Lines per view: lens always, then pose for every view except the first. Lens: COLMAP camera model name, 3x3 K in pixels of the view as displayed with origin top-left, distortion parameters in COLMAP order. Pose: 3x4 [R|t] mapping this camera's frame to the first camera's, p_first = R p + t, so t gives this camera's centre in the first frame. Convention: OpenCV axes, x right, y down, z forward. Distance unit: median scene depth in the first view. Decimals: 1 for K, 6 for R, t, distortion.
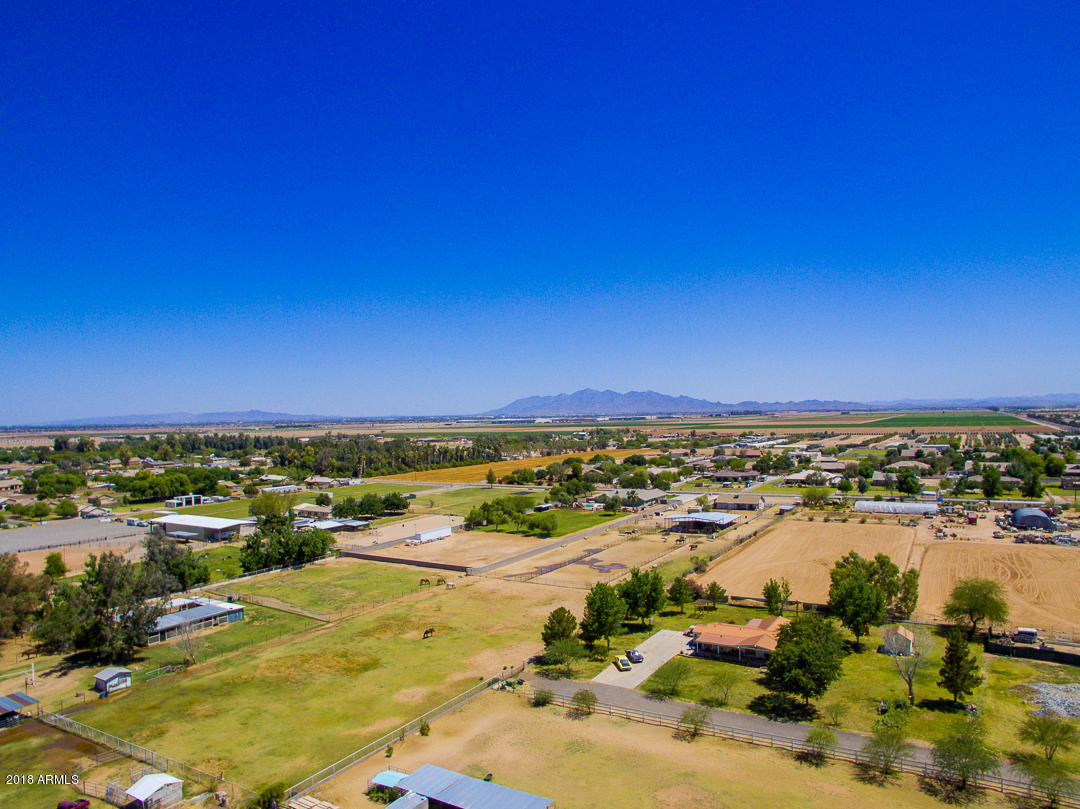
lens RADIAL K [[733.4, 0, 553.1], [0, 733.4, 423.6], [0, 0, 1]] dist [-0.121328, 0.087976]
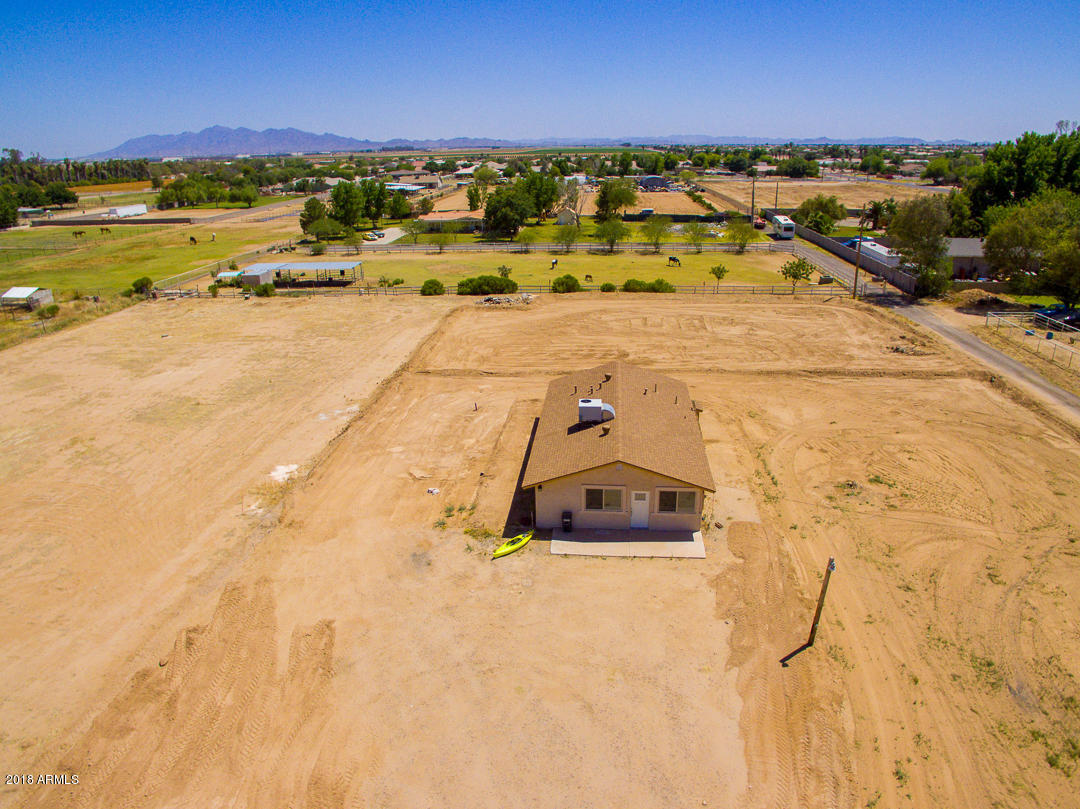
lens RADIAL K [[733.4, 0, 553.1], [0, 733.4, 423.6], [0, 0, 1]] dist [-0.121328, 0.087976]
pose [[0.895718, -0.151522, 0.418009, -0.117947], [0.001141, 0.940921, 0.338624, 0.126462], [-0.444622, -0.302835, 0.842972, -0.187364]]
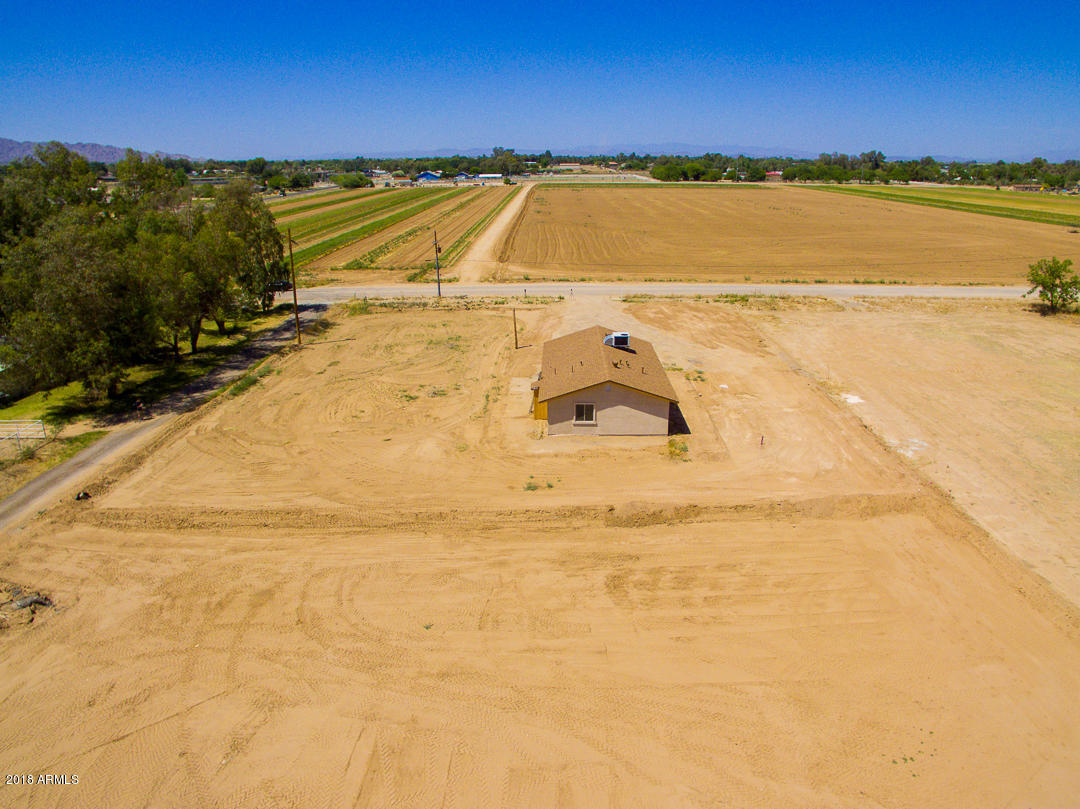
lens RADIAL K [[733.4, 0, 553.1], [0, 733.4, 423.6], [0, 0, 1]] dist [-0.121328, 0.087976]
pose [[-0.862407, 0.201153, -0.464534, 0.142223], [0.017018, 0.928662, 0.370537, 0.114844], [0.505929, 0.311648, -0.804308, 0.211632]]
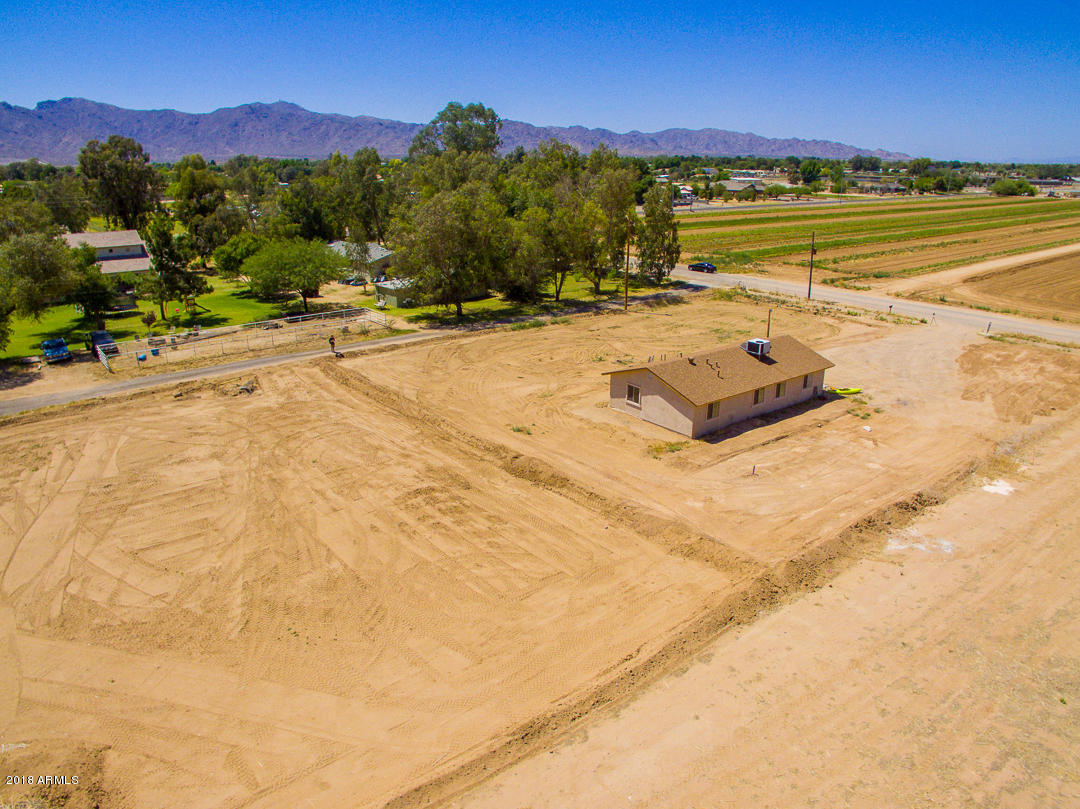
lens RADIAL K [[733.4, 0, 553.1], [0, 733.4, 423.6], [0, 0, 1]] dist [-0.121328, 0.087976]
pose [[-0.935247, -0.099964, 0.339590, -0.046575], [0.027854, 0.935545, 0.352107, 0.119867], [-0.352899, 0.338766, -0.872181, 0.259889]]
